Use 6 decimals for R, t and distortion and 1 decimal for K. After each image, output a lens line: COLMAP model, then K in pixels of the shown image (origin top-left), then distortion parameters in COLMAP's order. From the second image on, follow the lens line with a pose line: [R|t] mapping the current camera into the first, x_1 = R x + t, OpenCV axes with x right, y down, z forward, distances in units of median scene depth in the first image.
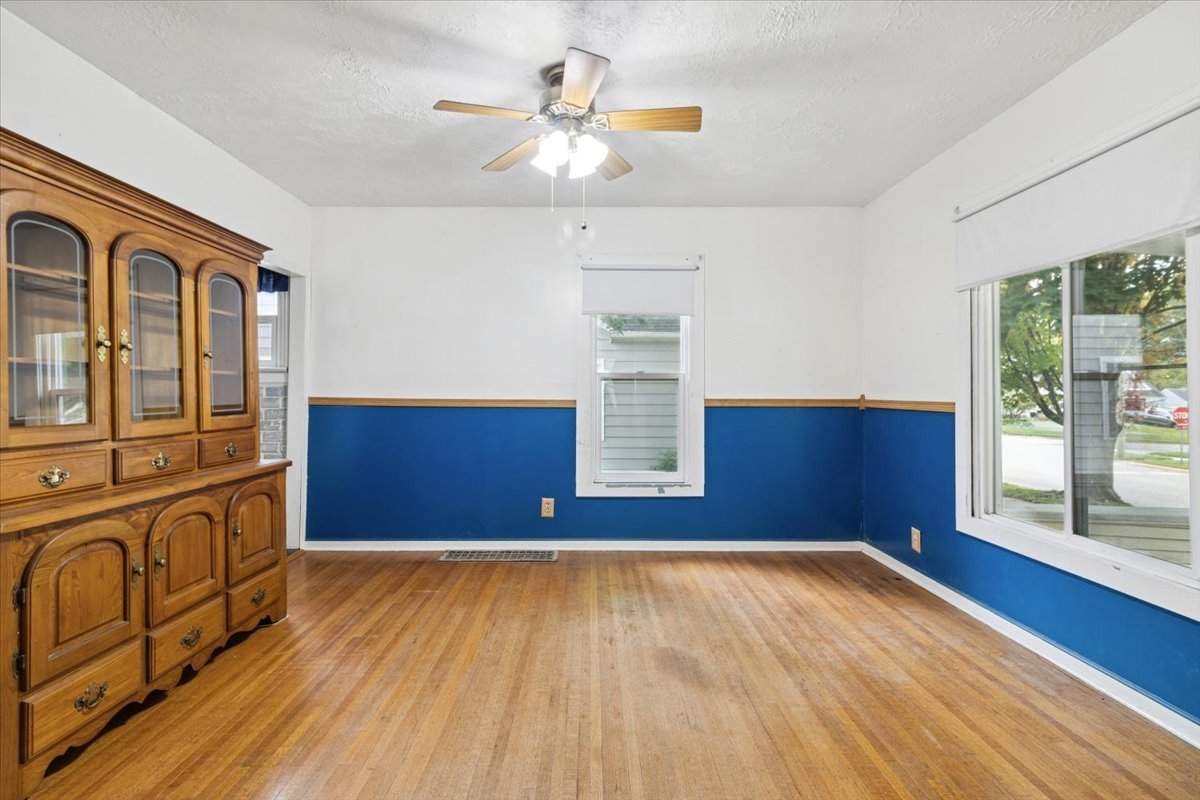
lens RADIAL K [[560.7, 0, 592.5], [0, 560.7, 387.5], [0, 0, 1]] dist [0.002814, 0.000850]
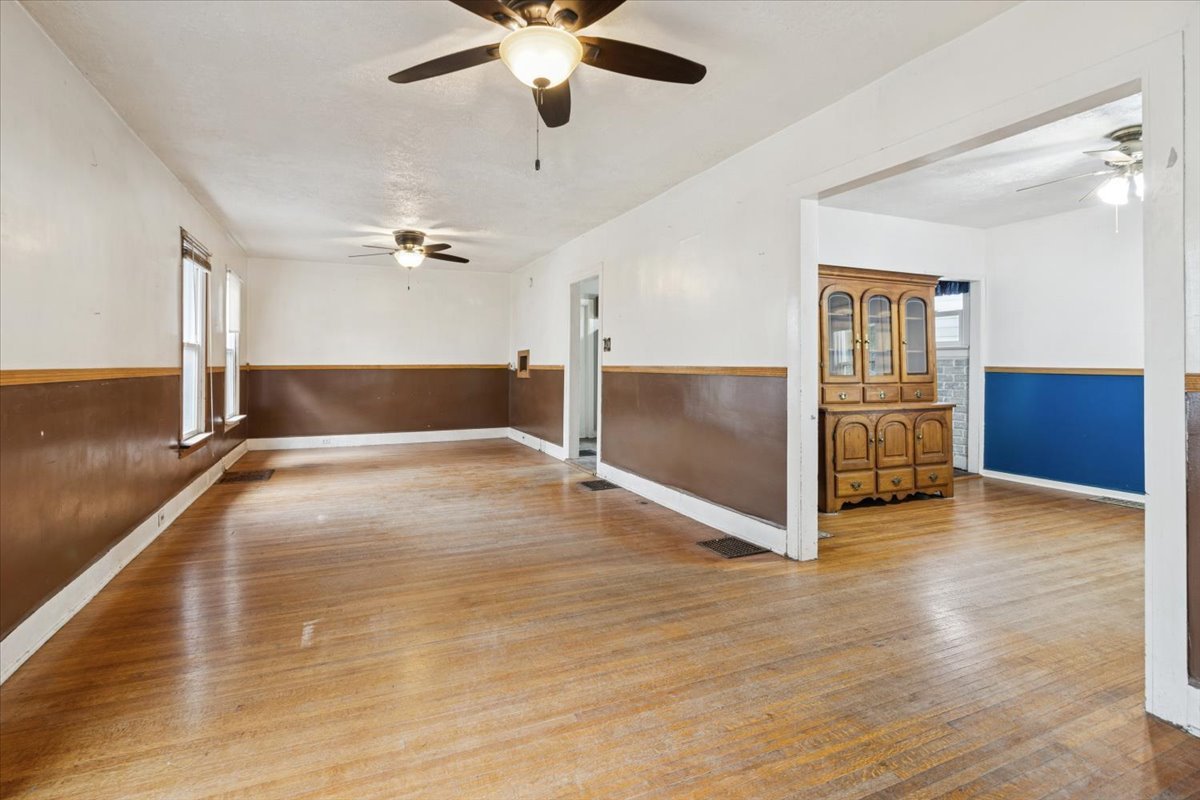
lens RADIAL K [[560.7, 0, 594.2], [0, 560.7, 361.4], [0, 0, 1]] dist [0.002814, 0.000850]
pose [[0.392023, -0.008258, -0.919918, 0.699572], [0.007198, 0.999957, -0.005910, 0.010075], [0.919927, -0.004305, 0.392065, -0.767994]]
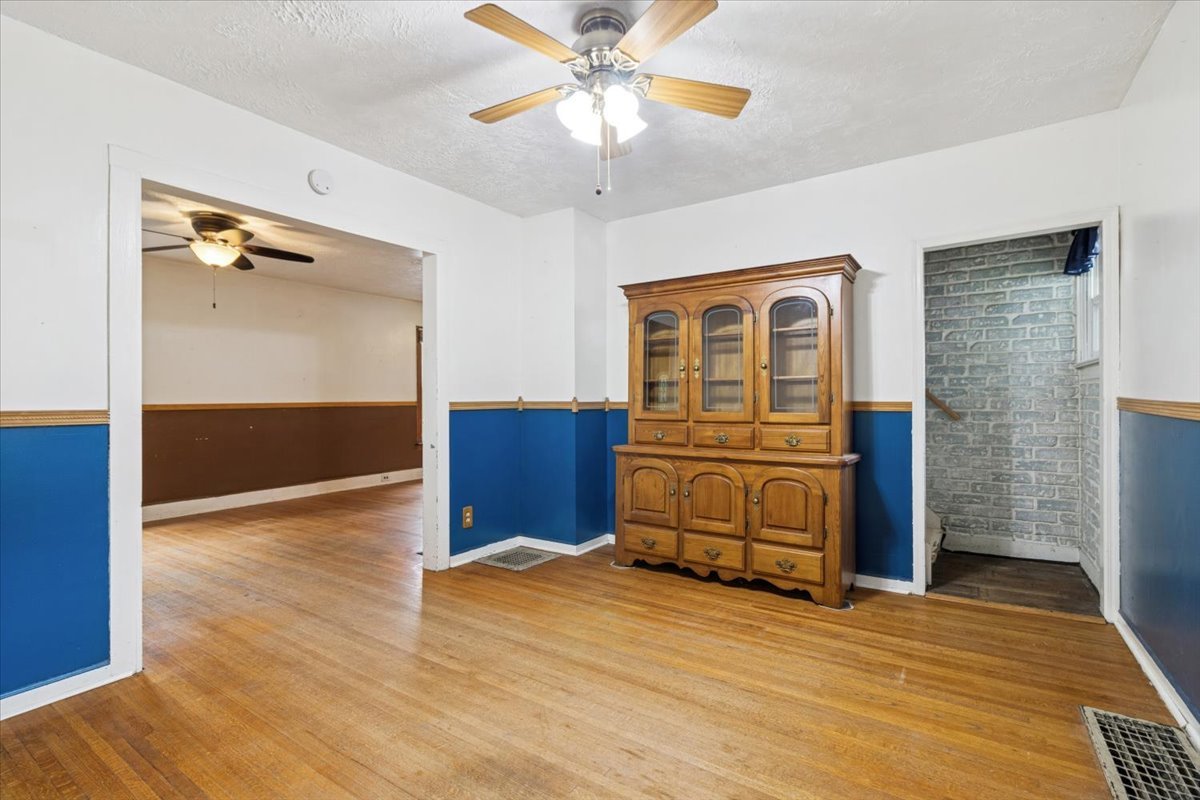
lens RADIAL K [[560.7, 0, 588.6], [0, 560.7, 396.6], [0, 0, 1]] dist [0.002814, 0.000850]
pose [[-0.568237, 0.000691, -0.822865, 0.702476], [0.013563, 0.999872, -0.008526, 0.022128], [0.822753, -0.016006, -0.568173, 1.508726]]
